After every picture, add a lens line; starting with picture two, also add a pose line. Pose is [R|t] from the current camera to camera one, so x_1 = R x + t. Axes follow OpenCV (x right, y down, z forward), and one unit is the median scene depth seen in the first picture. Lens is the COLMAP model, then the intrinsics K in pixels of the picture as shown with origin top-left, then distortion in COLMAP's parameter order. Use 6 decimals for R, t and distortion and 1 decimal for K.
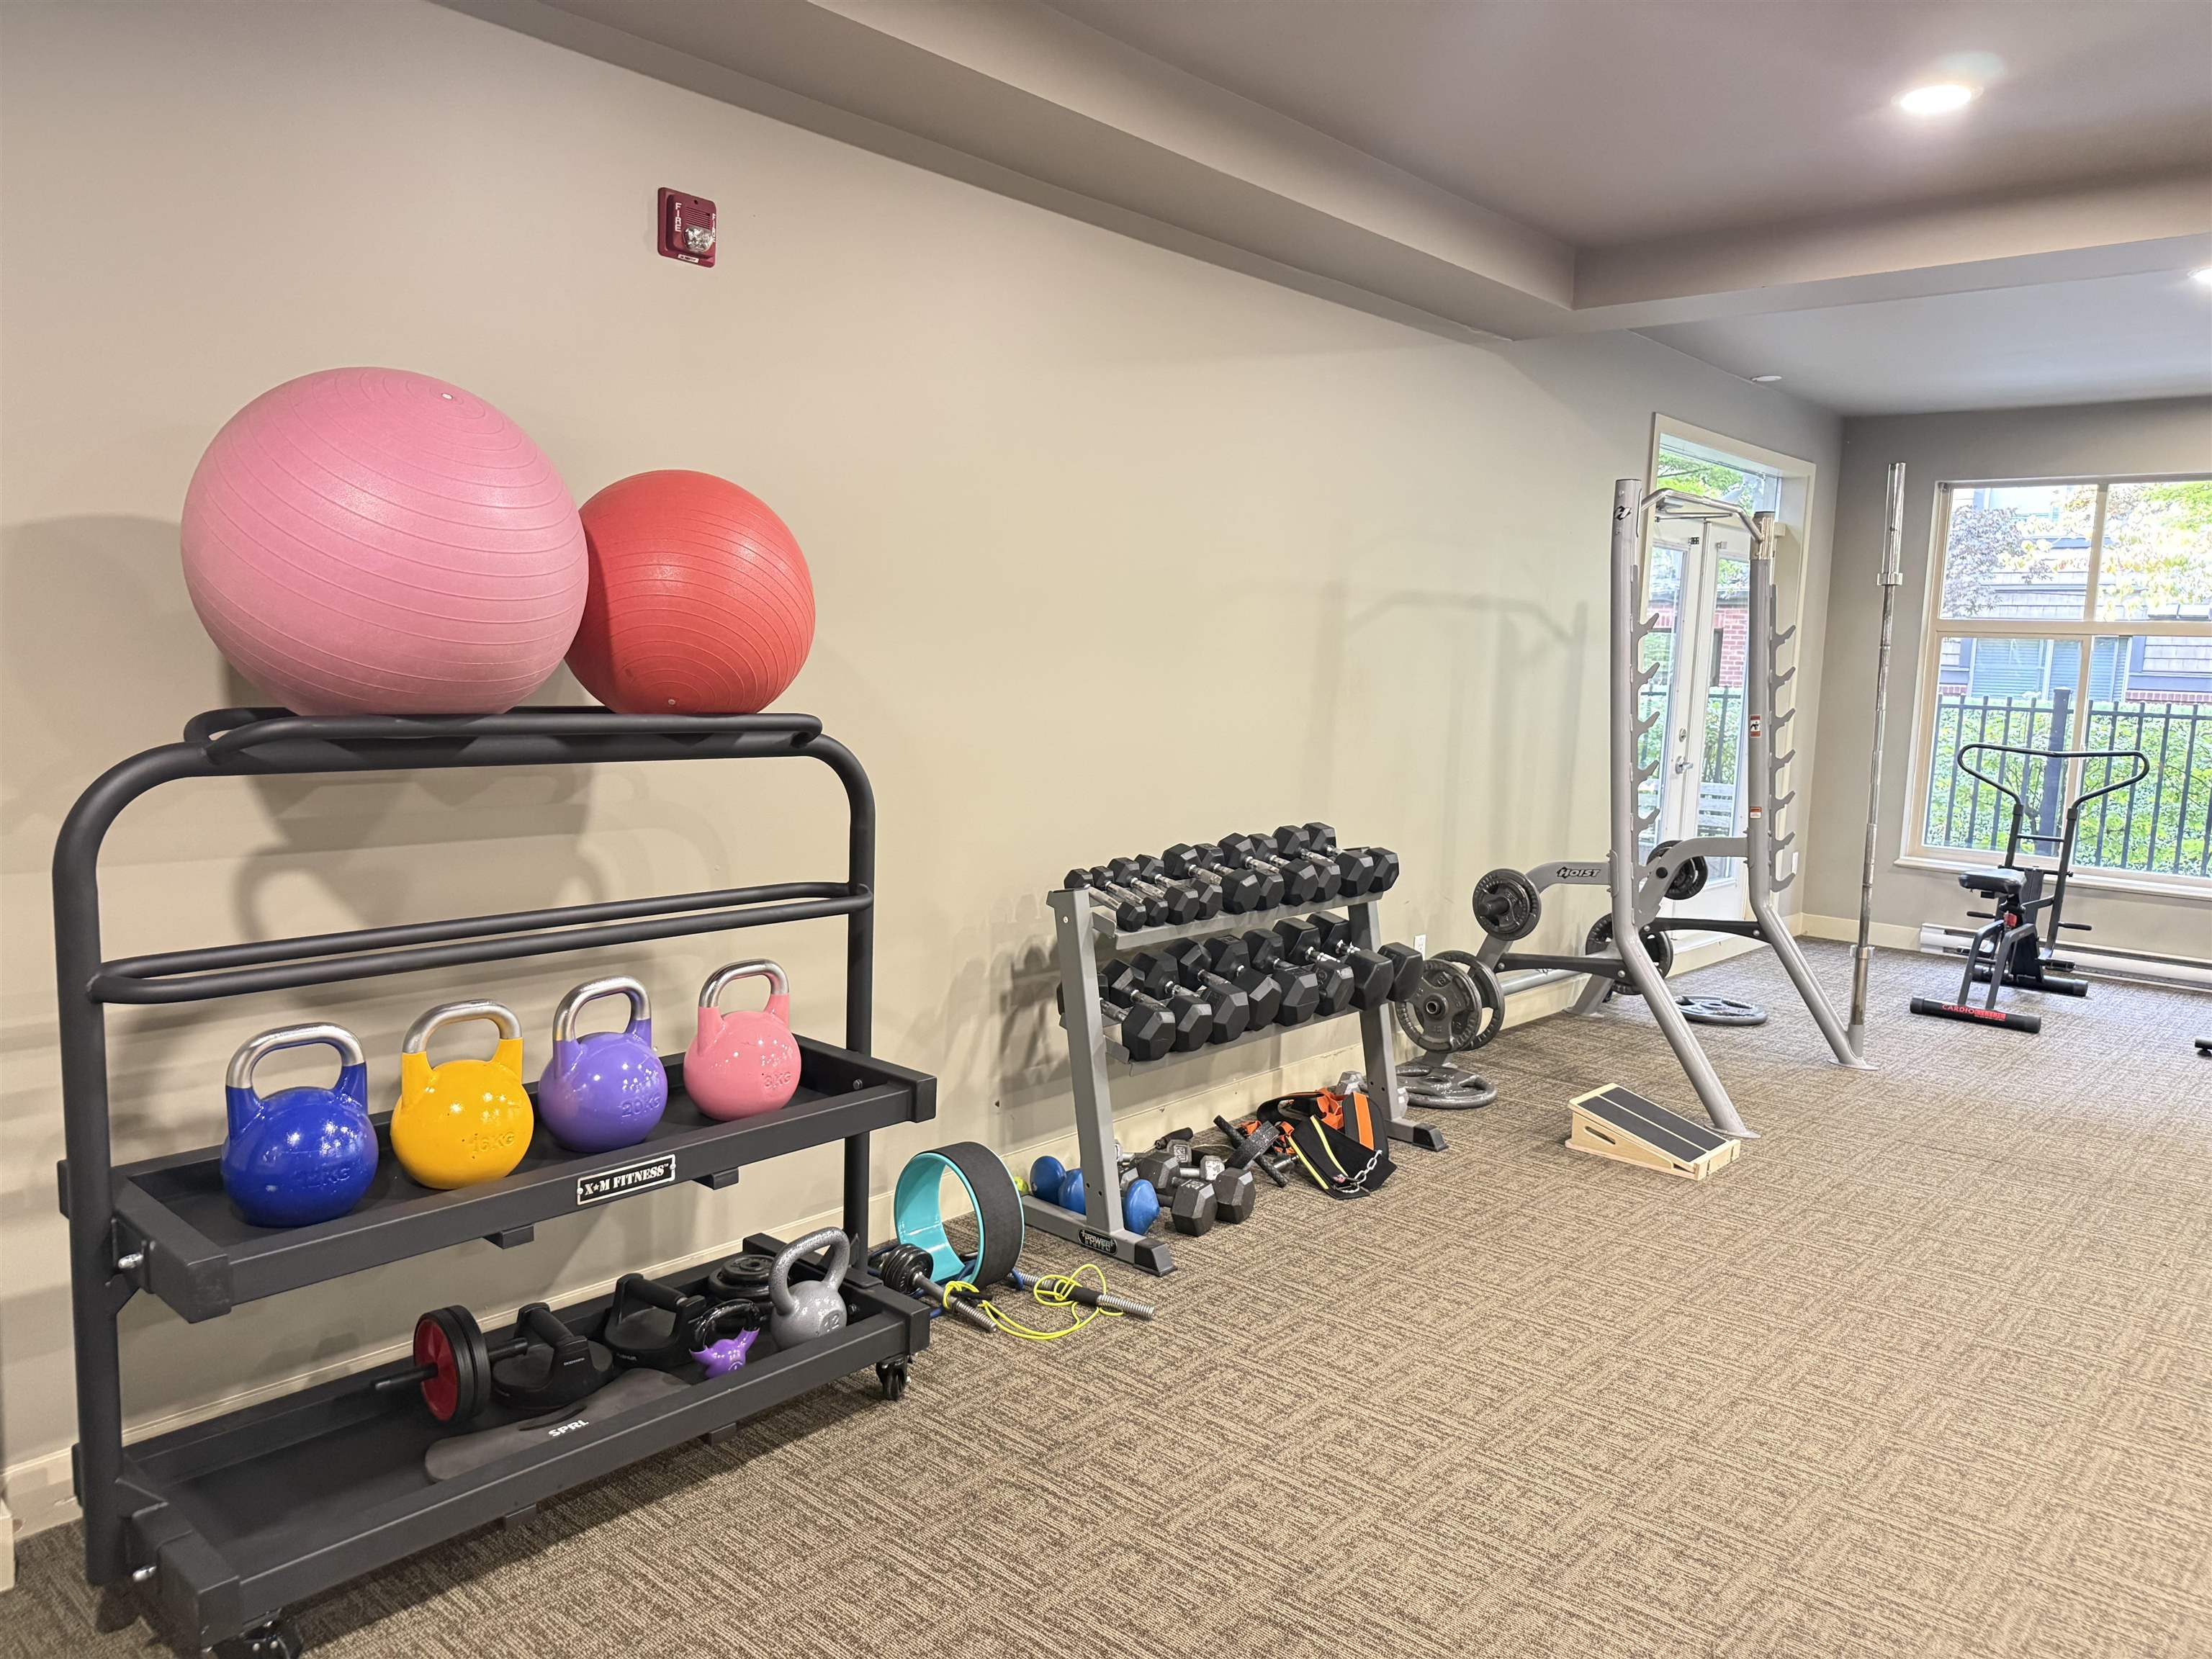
lens RADIAL K [[1561.5, 0, 1106.0], [0, 1561.5, 829.5], [0, 0, 1]] dist [0.168329, 0.000508]
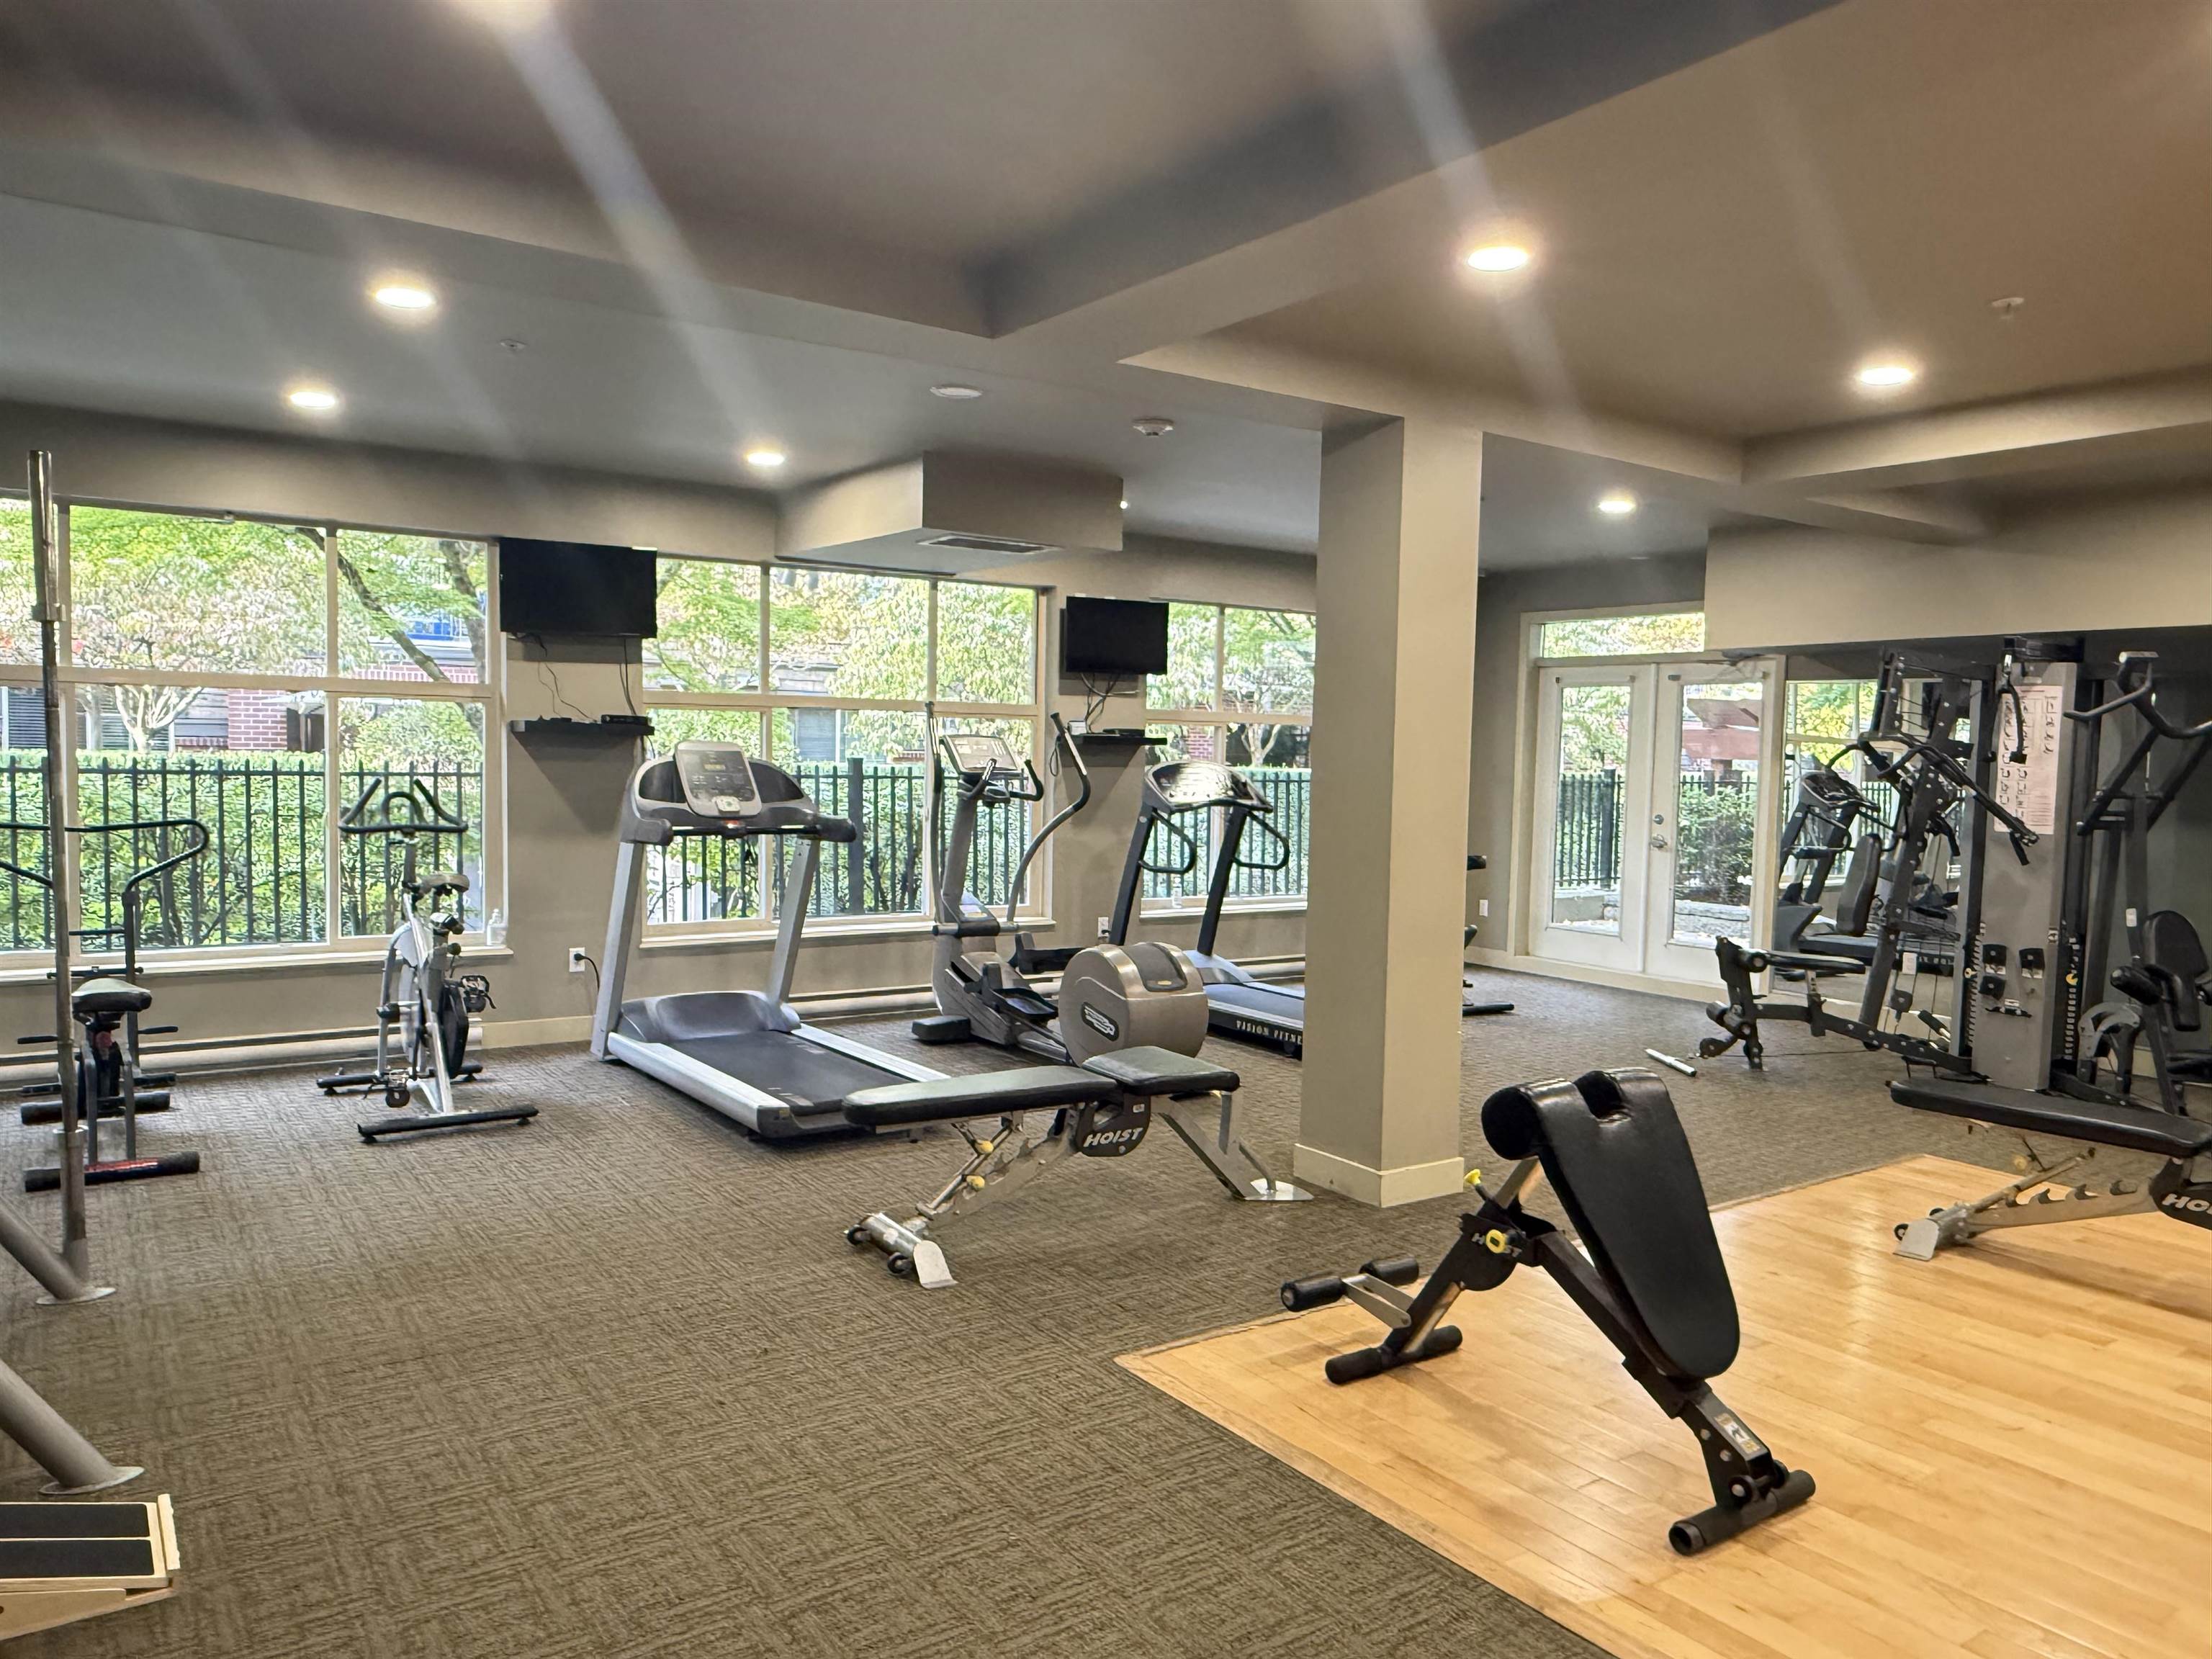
lens RADIAL K [[1560.9, 0, 1106.1], [0, 1560.9, 863.4], [0, 0, 1]] dist [-0.001420, 0.001048]
pose [[0.233888, -0.095848, 0.967528, -0.067055], [0.102192, 0.992040, 0.073572, -0.047147], [-0.966878, 0.081666, 0.241821, 0.465110]]
